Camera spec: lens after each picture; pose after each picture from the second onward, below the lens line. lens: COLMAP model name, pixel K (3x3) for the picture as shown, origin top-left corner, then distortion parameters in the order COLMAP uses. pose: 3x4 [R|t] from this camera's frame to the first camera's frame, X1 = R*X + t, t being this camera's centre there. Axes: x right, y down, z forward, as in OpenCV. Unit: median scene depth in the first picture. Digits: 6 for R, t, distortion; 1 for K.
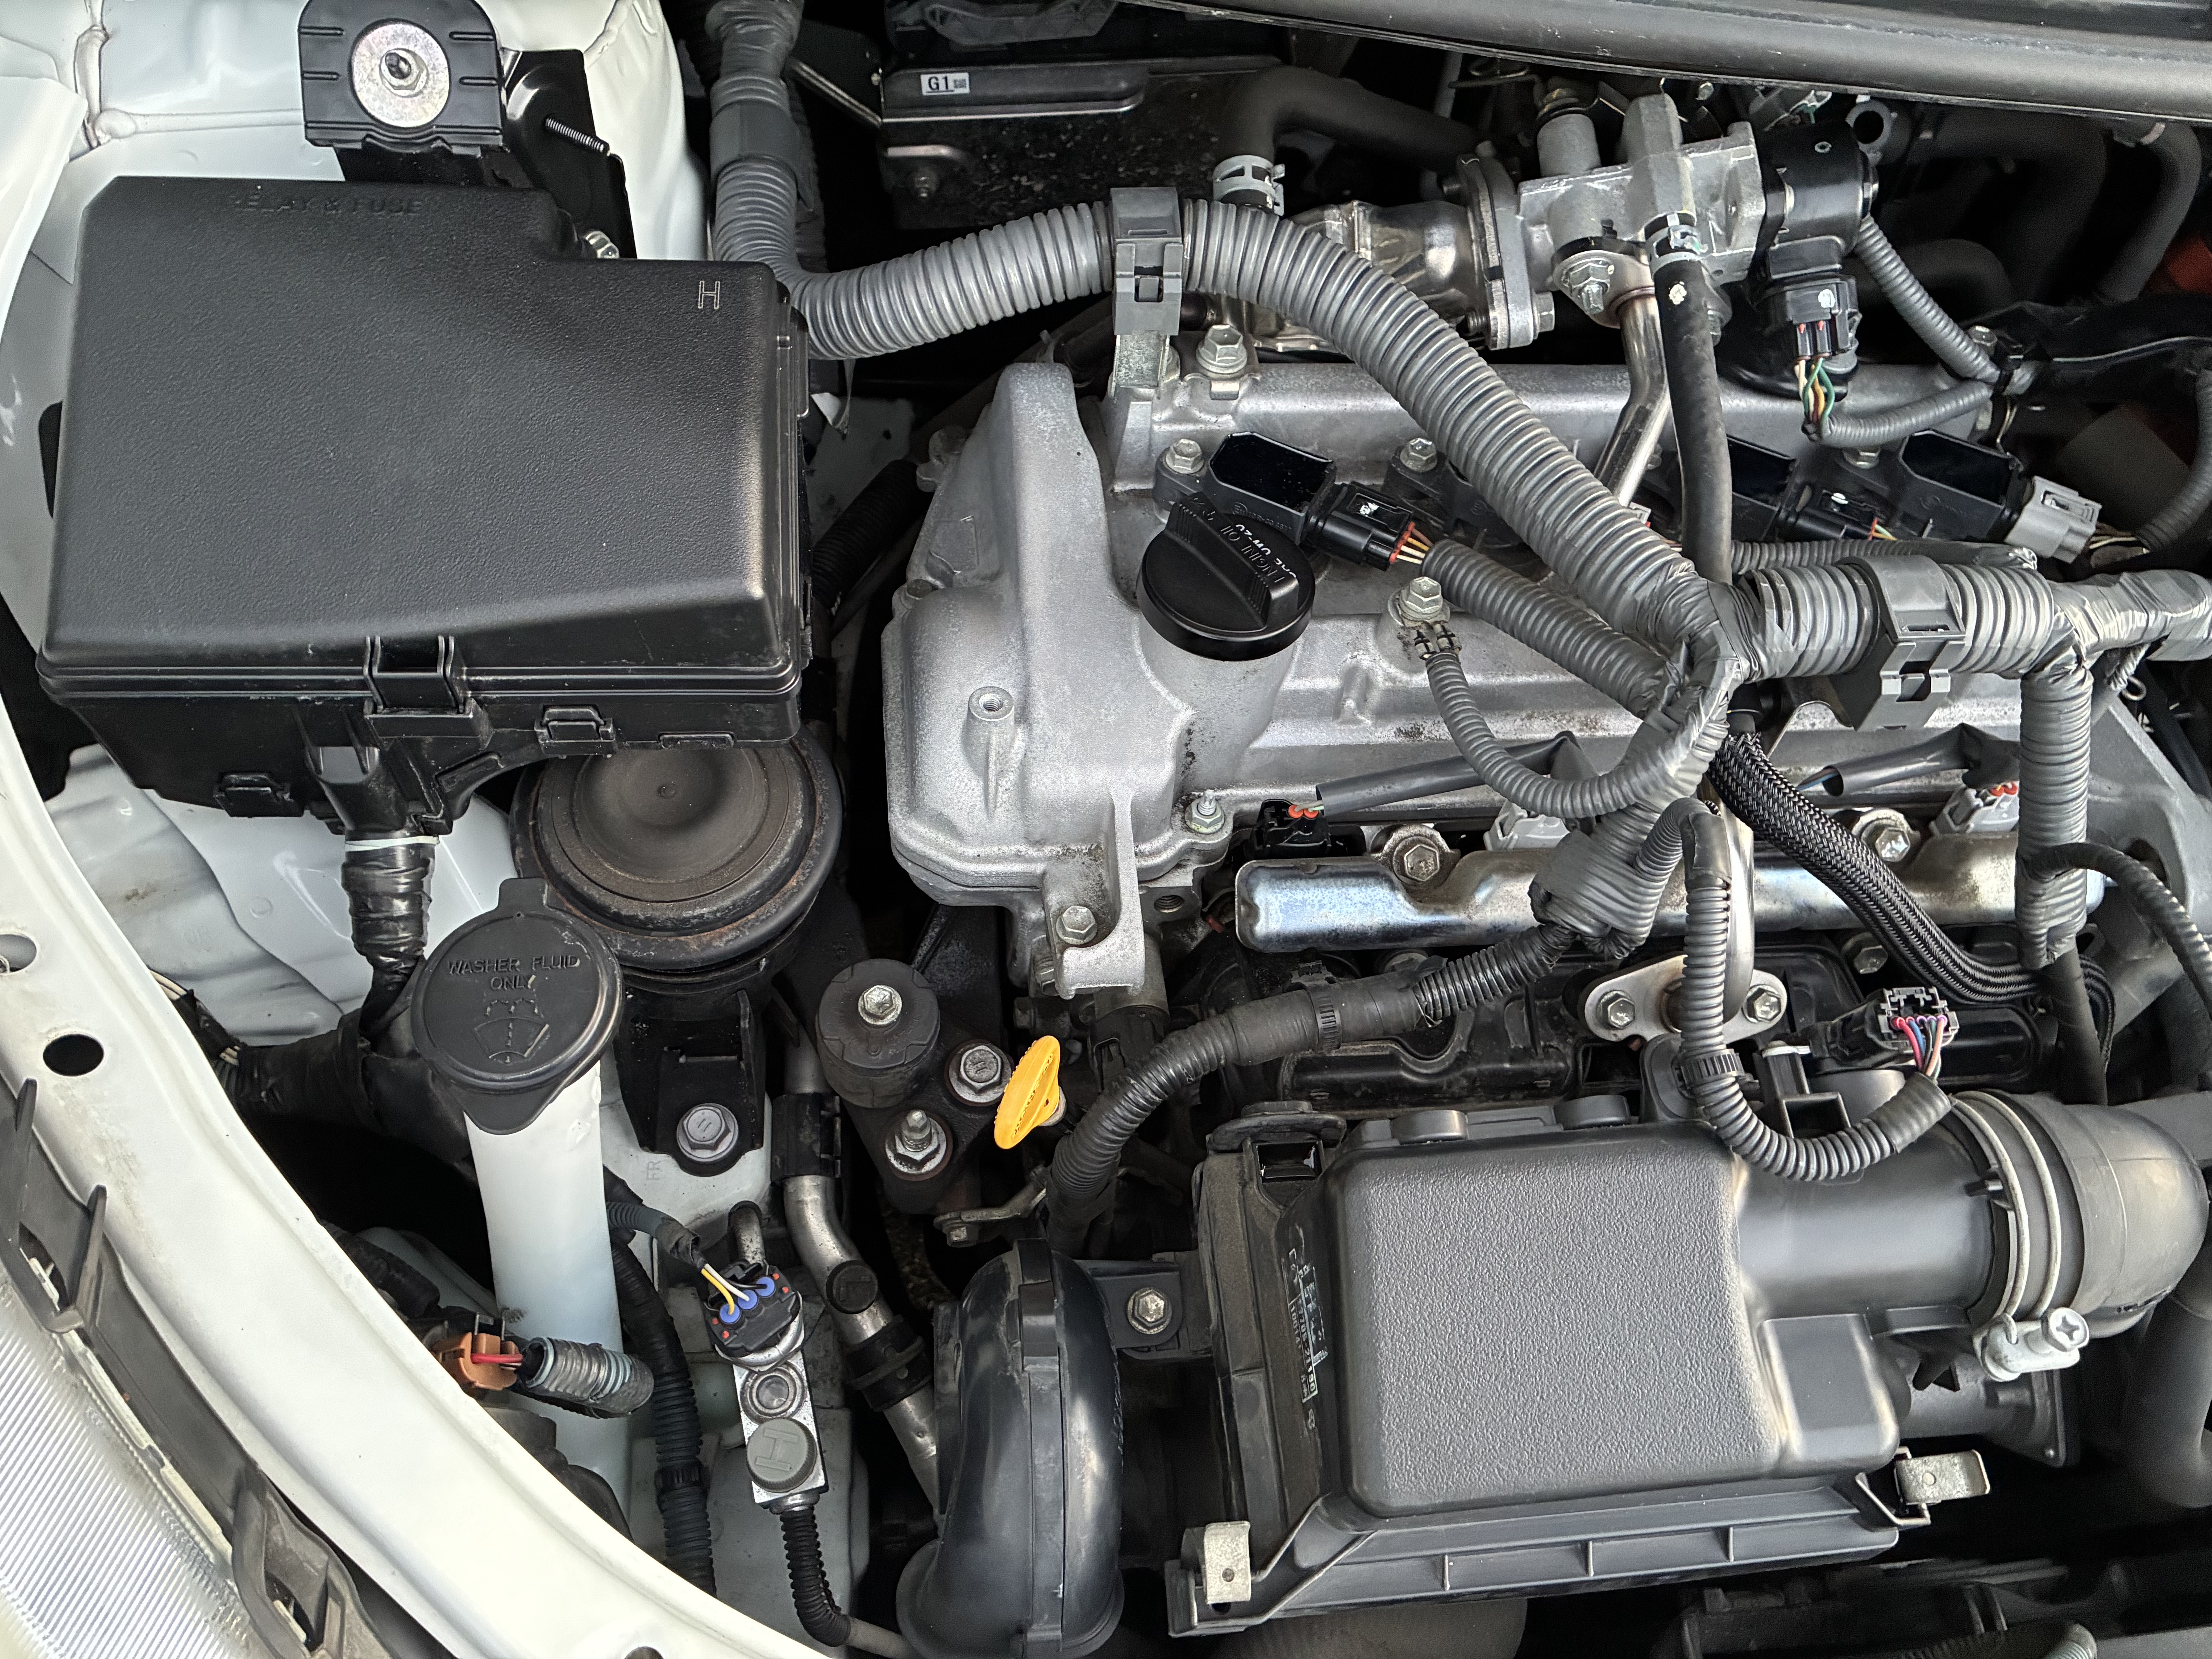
lens RADIAL K [[1681.3, 0, 1114.5], [0, 1681.3, 791.0], [0, 0, 1]] dist [0.043510, -0.062003]
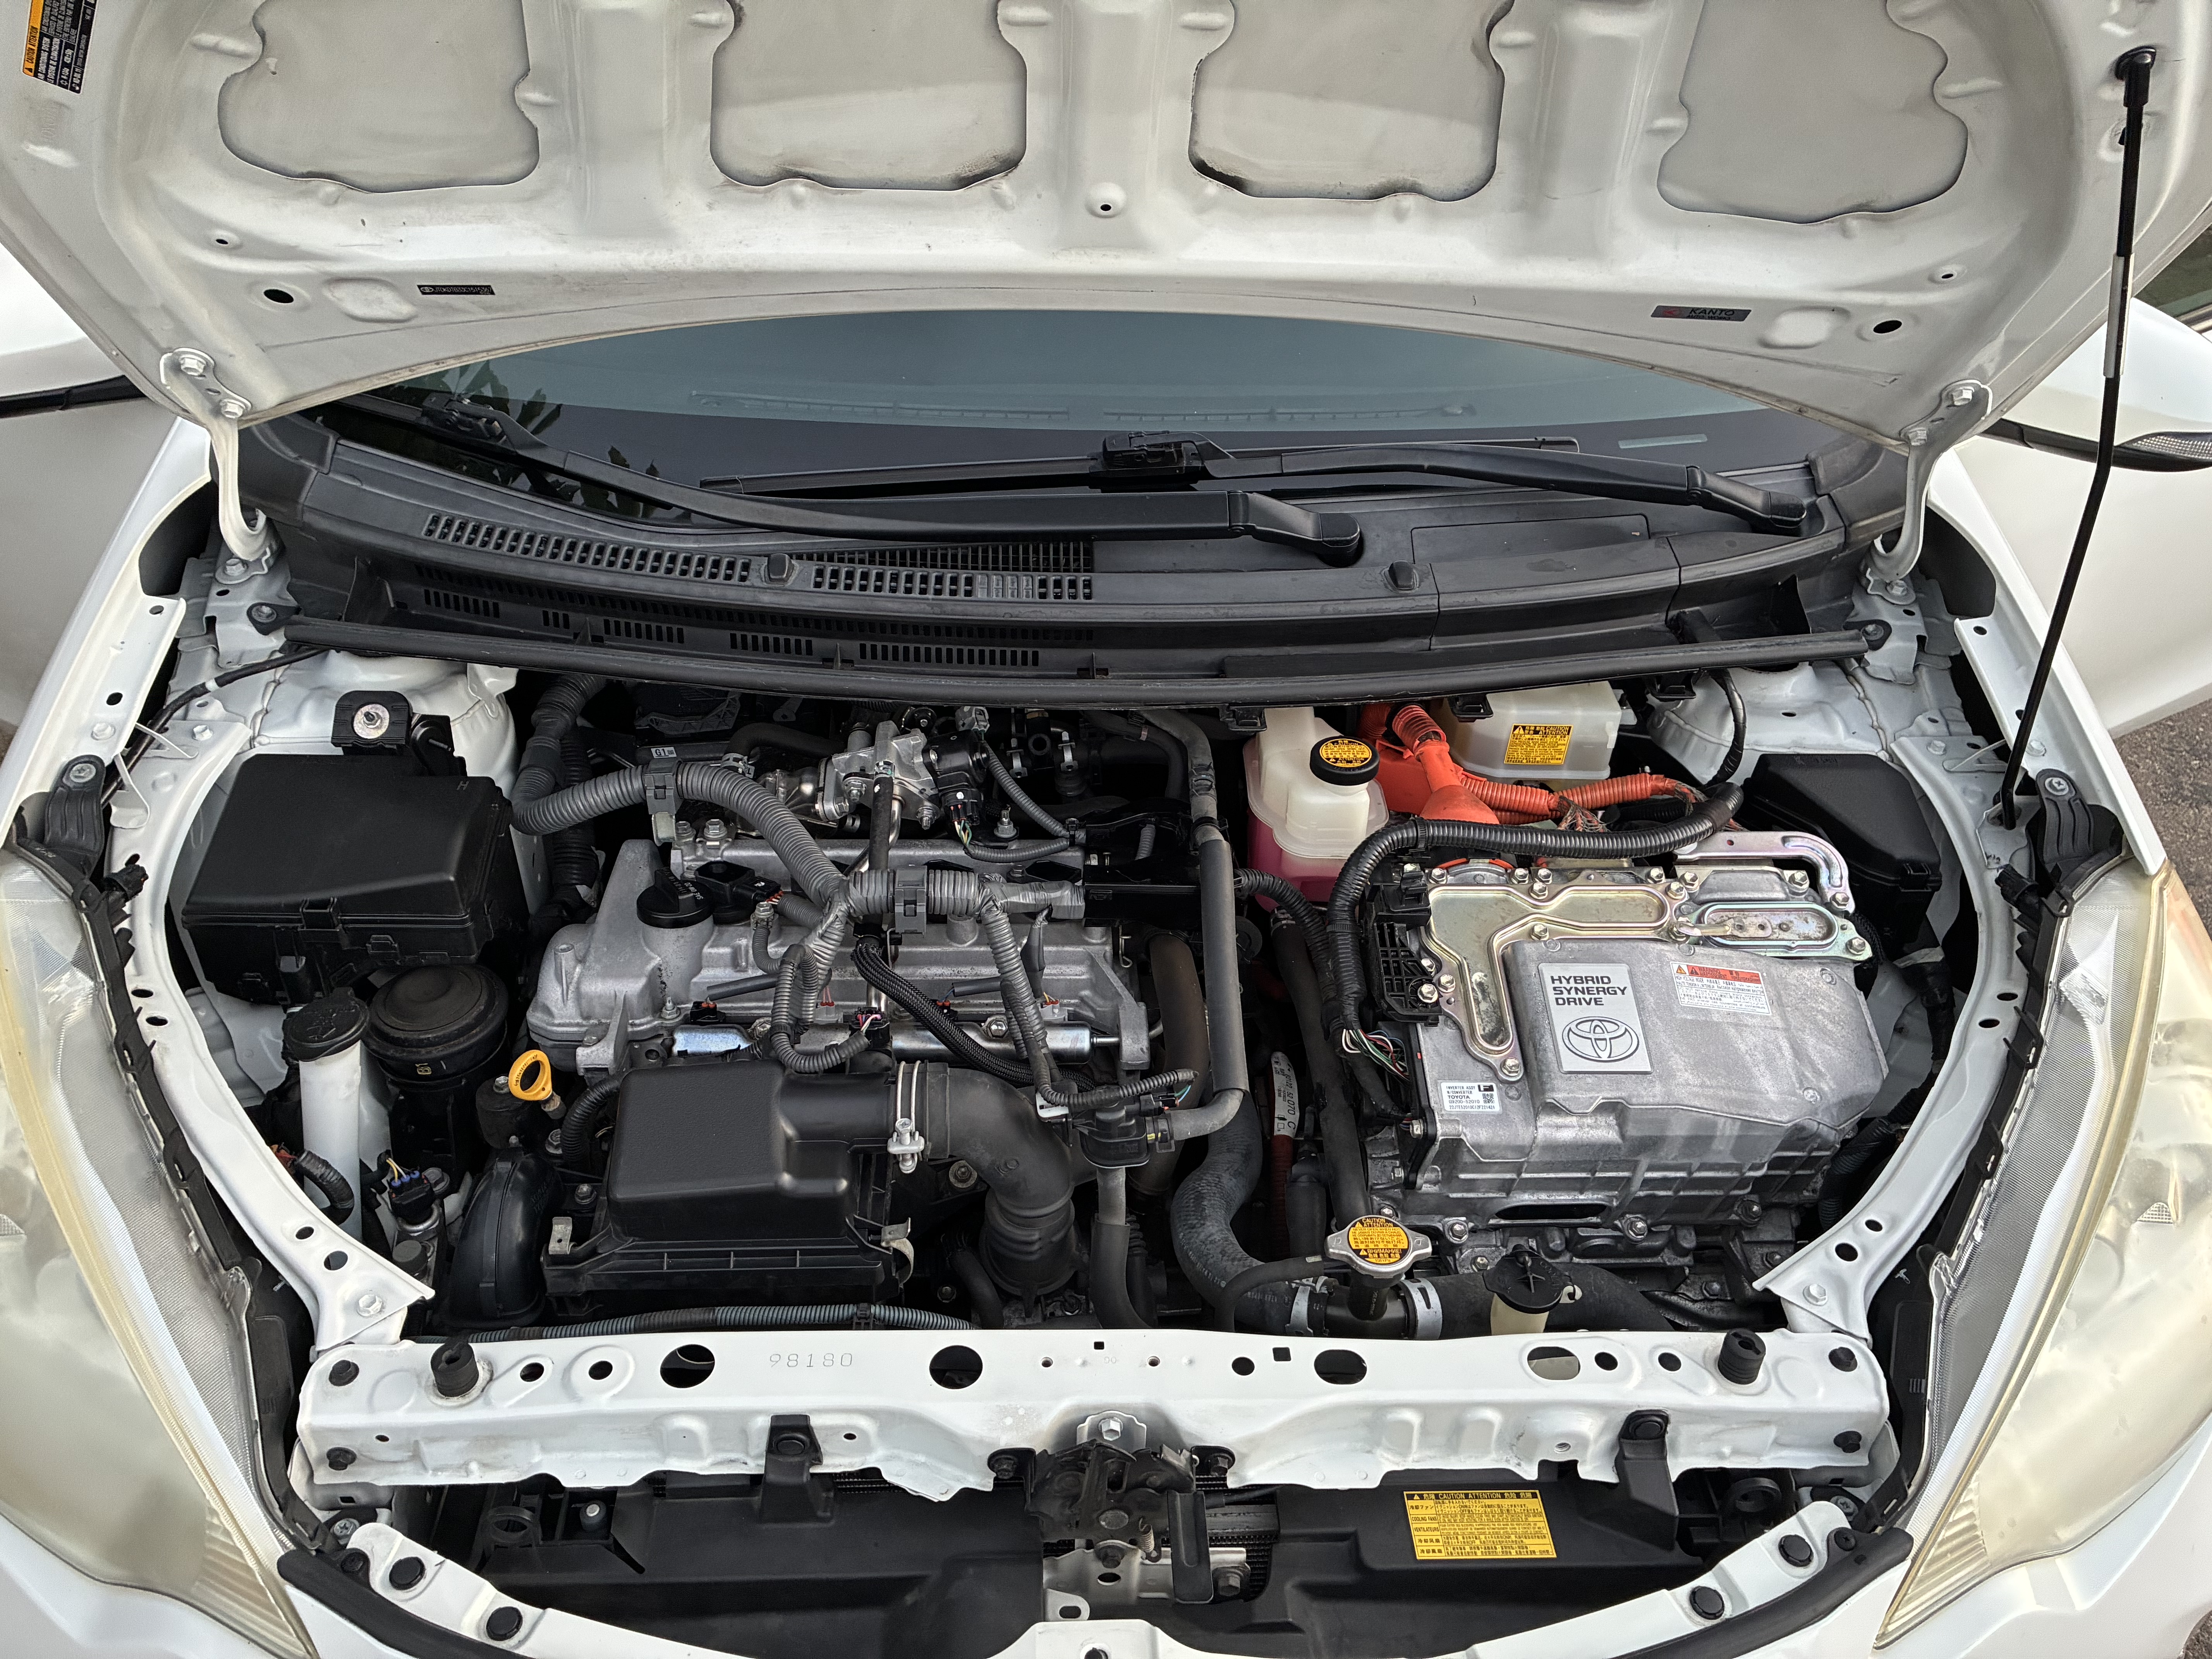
lens RADIAL K [[1681.3, 0, 1107.5], [0, 1681.3, 832.4], [0, 0, 1]] dist [0.043510, -0.062003]
pose [[0.995246, -0.032006, -0.091985, 0.855739], [-0.011810, 0.897833, -0.440177, 0.786743], [0.096675, 0.439171, 0.893187, -1.040496]]
